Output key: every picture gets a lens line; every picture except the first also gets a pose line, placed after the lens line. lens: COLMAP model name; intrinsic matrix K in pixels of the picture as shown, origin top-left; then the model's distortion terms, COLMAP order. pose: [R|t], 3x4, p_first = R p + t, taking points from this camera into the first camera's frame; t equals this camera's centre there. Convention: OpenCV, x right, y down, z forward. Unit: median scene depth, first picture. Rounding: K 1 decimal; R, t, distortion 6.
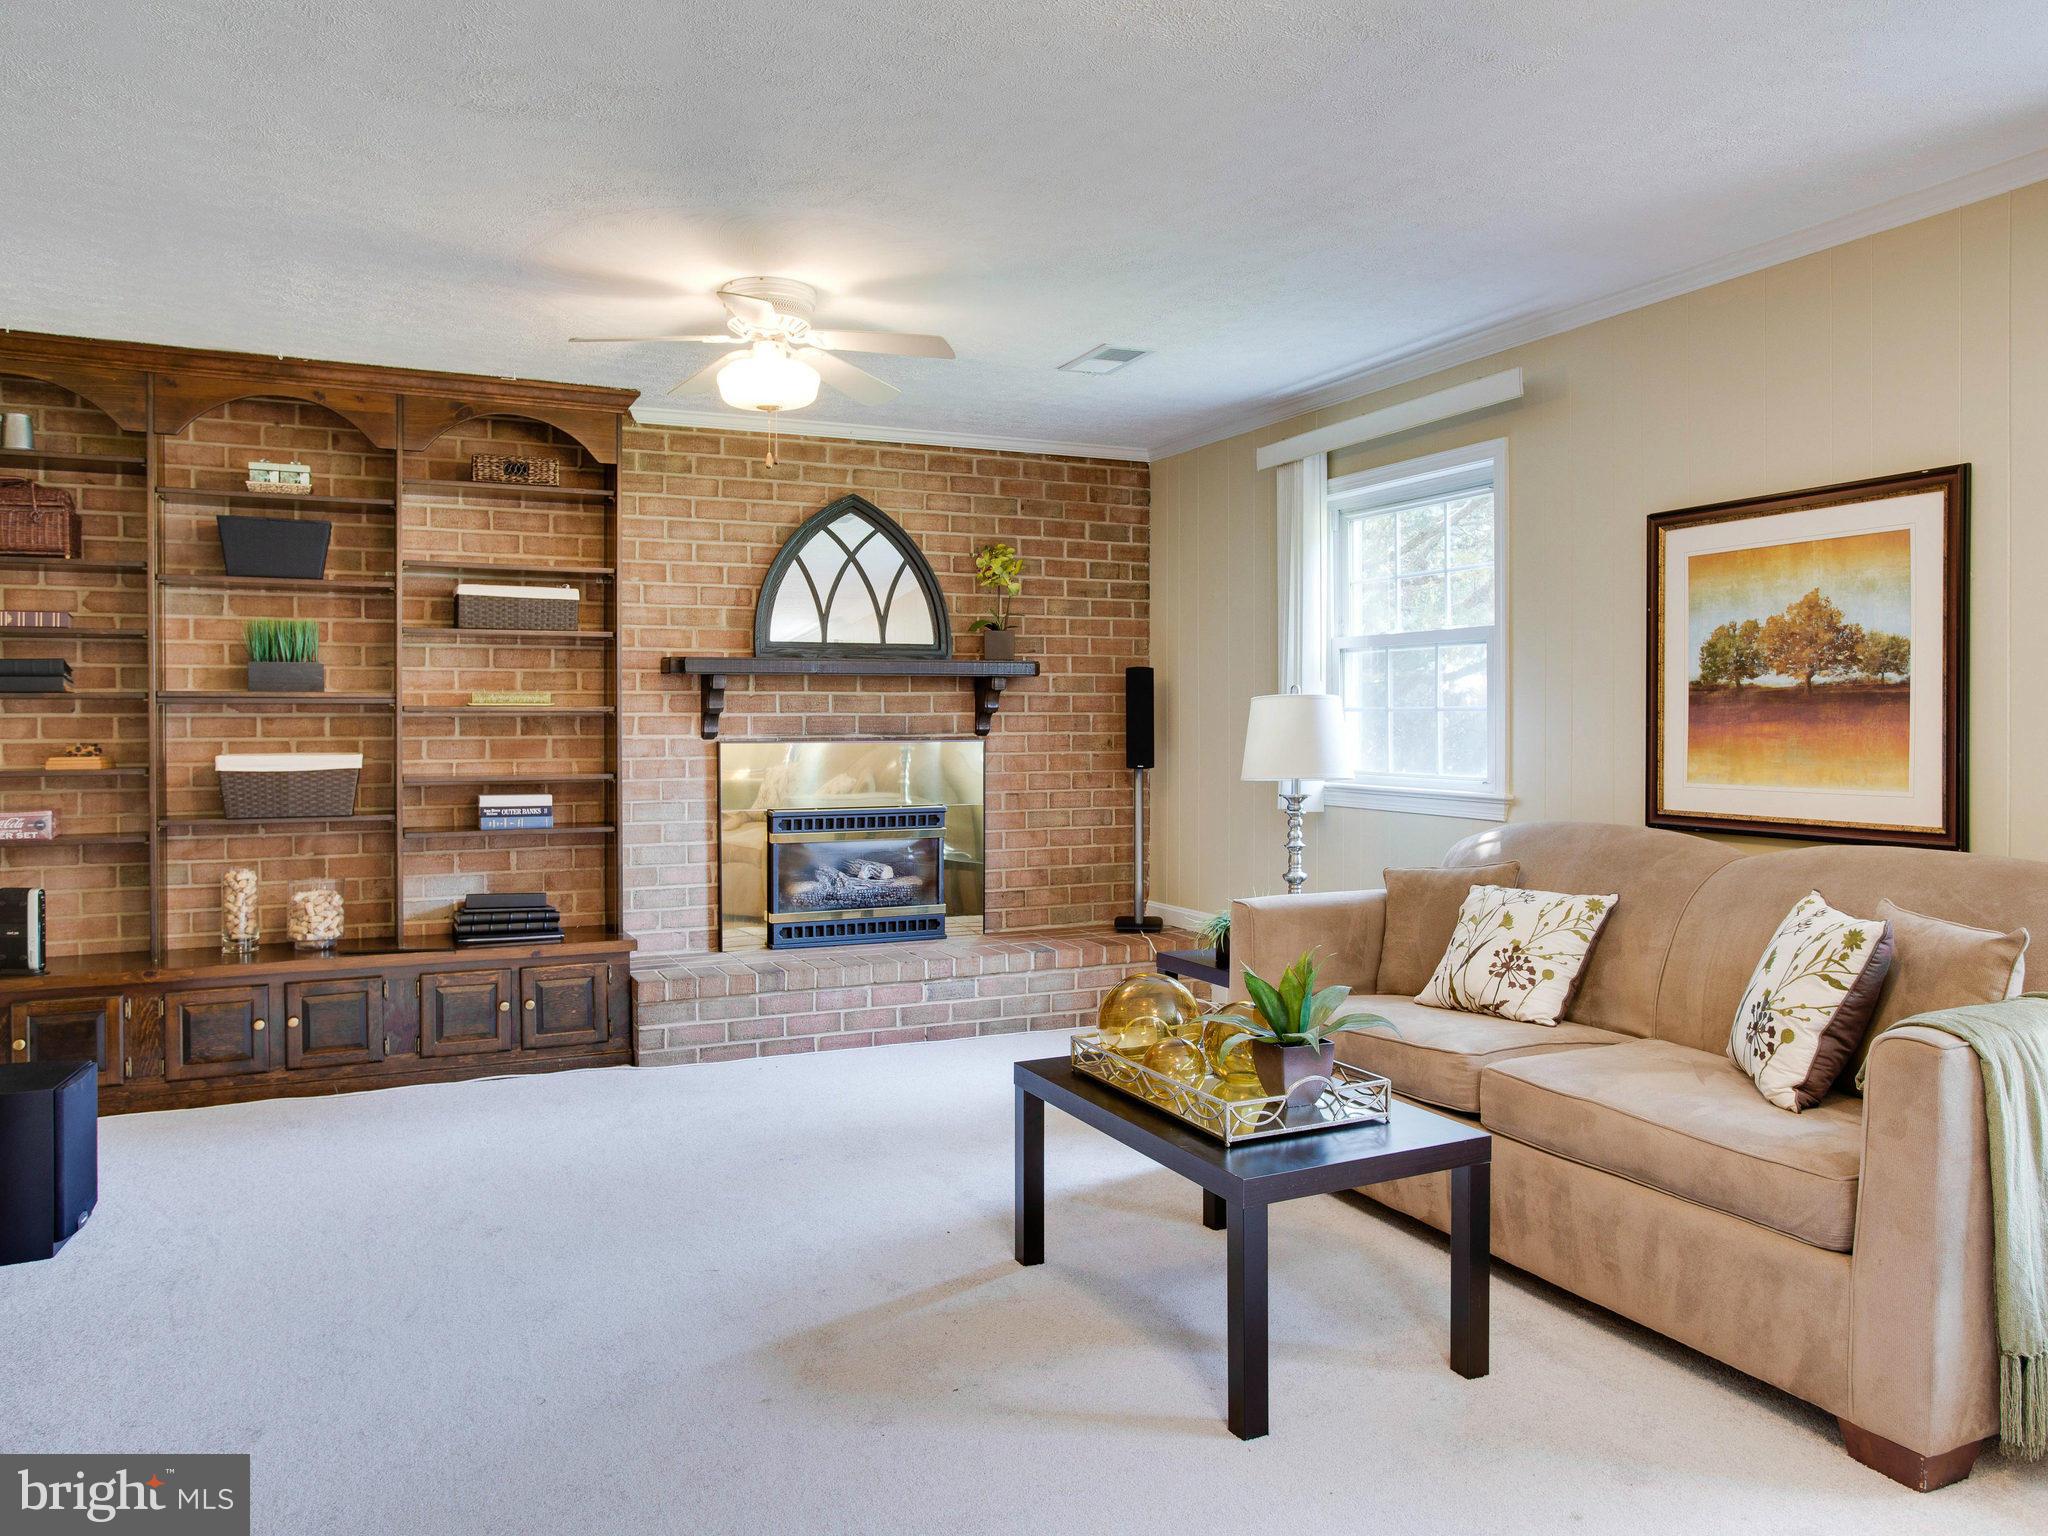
lens RADIAL K [[1453.6, 0, 1024.0], [0, 1453.6, 768.0], [0, 0, 1]] dist [-0.003920, -0.002024]
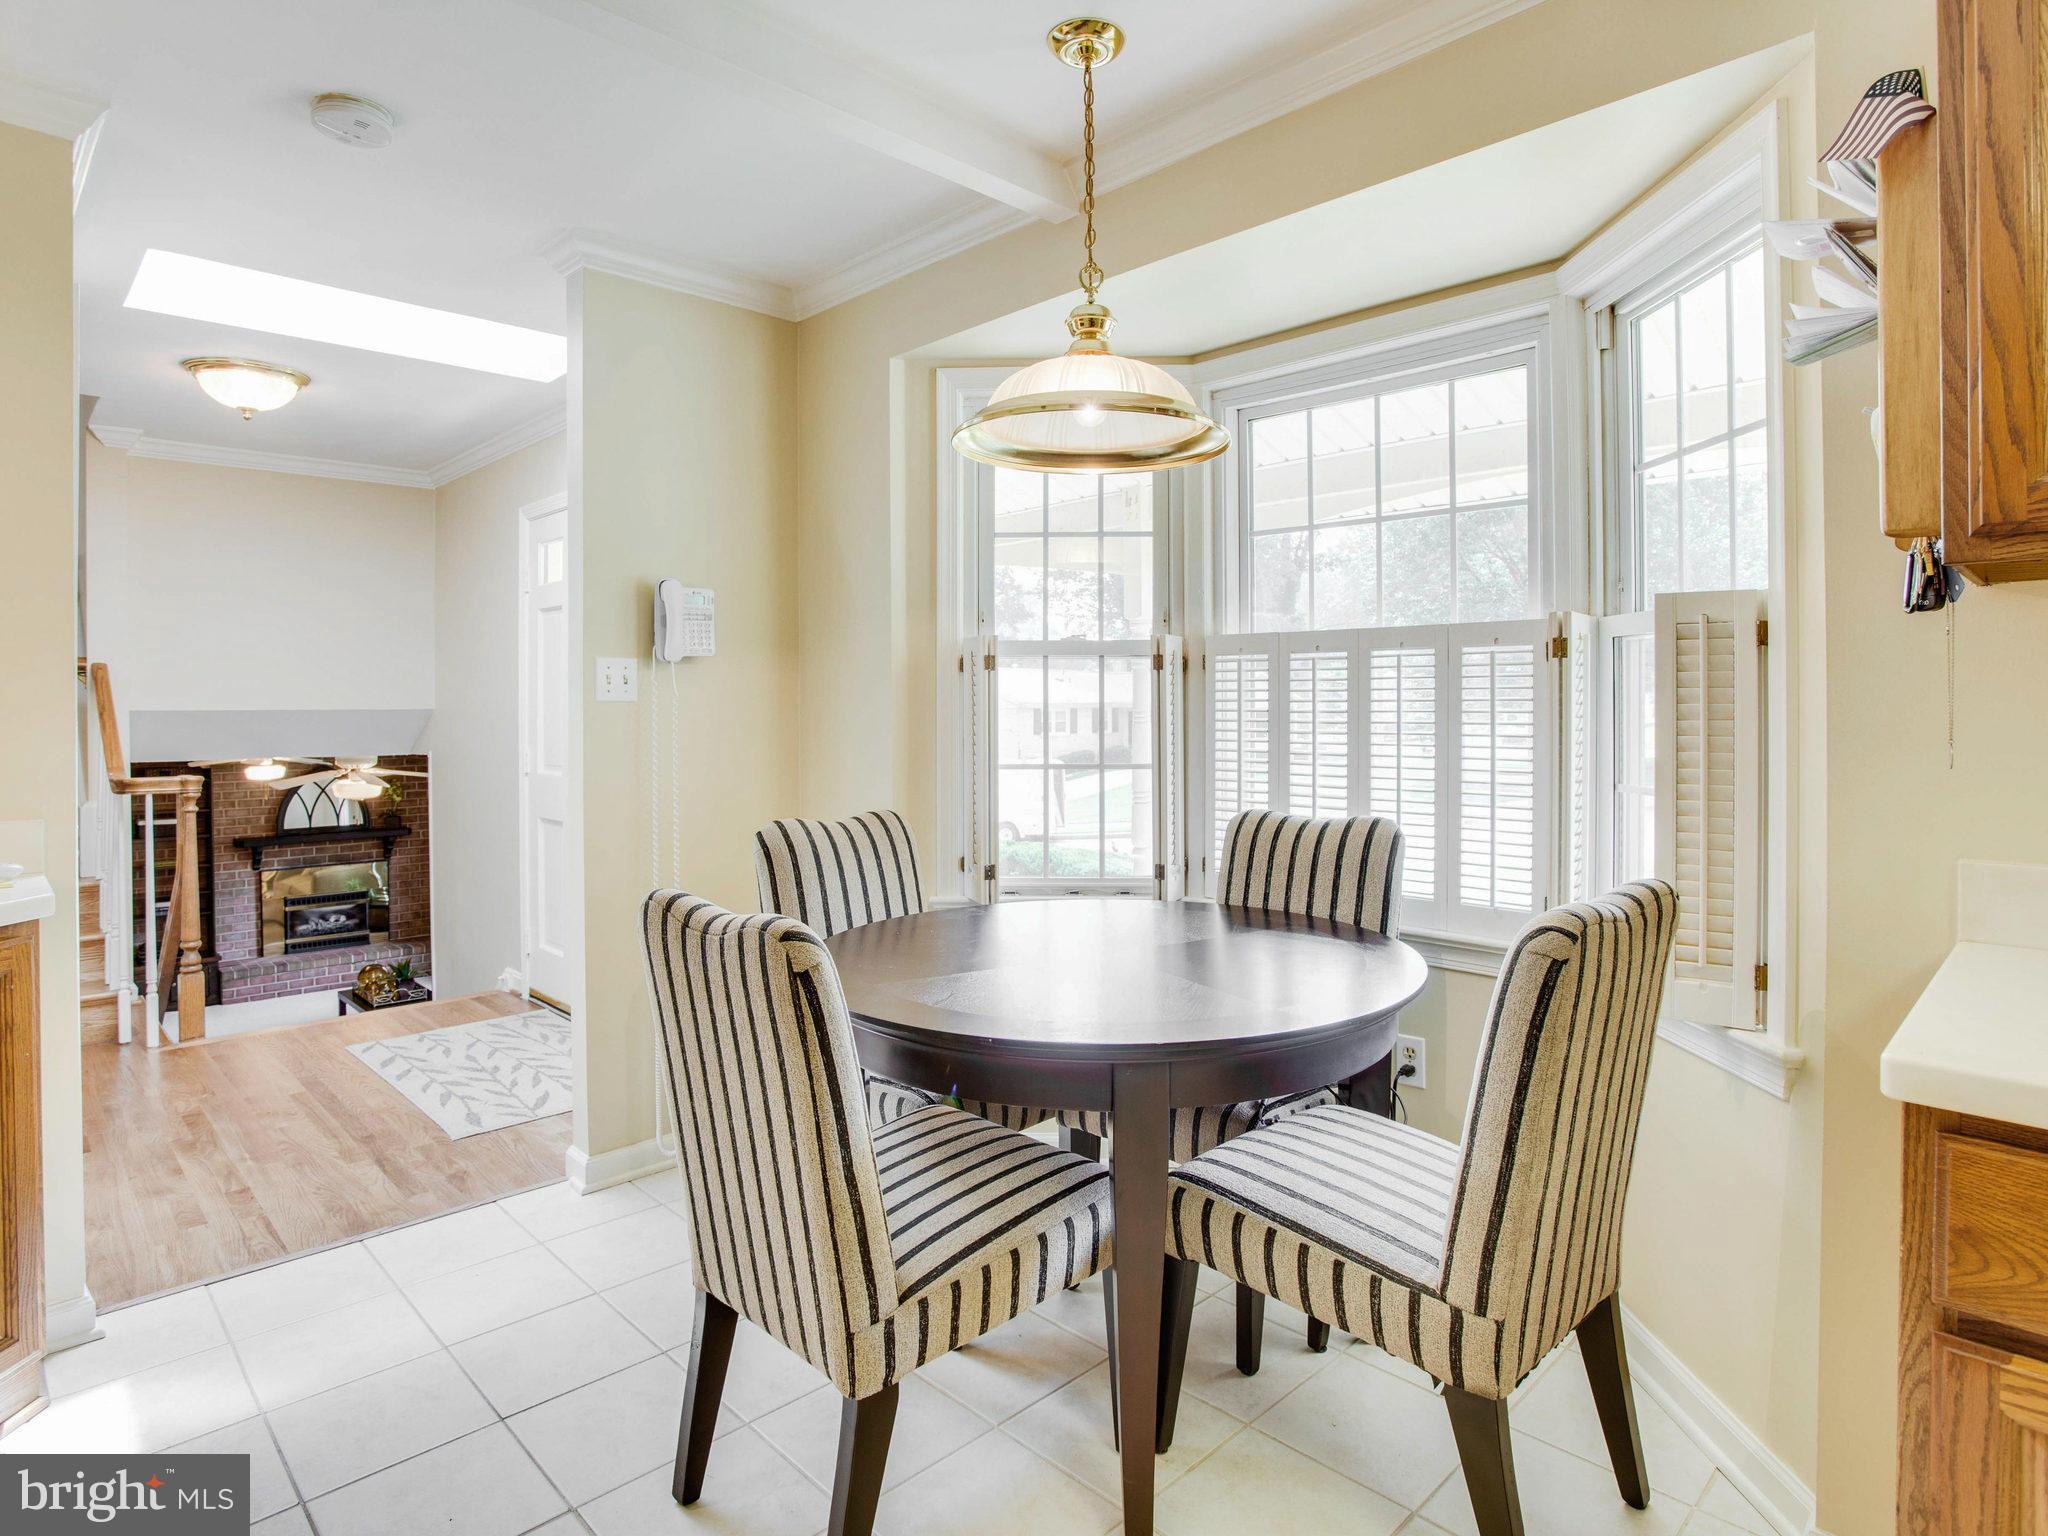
lens RADIAL K [[1138.4, 0, 1046.8], [0, 1138.4, 726.2], [0, 0, 1]] dist [-0.072967, 0.033394]
pose [[0.941269, -0.010743, 0.337485, 1.002862], [0.016998, 0.999734, -0.015584, -0.513908], [-0.337228, 0.020405, 0.941202, -2.945667]]
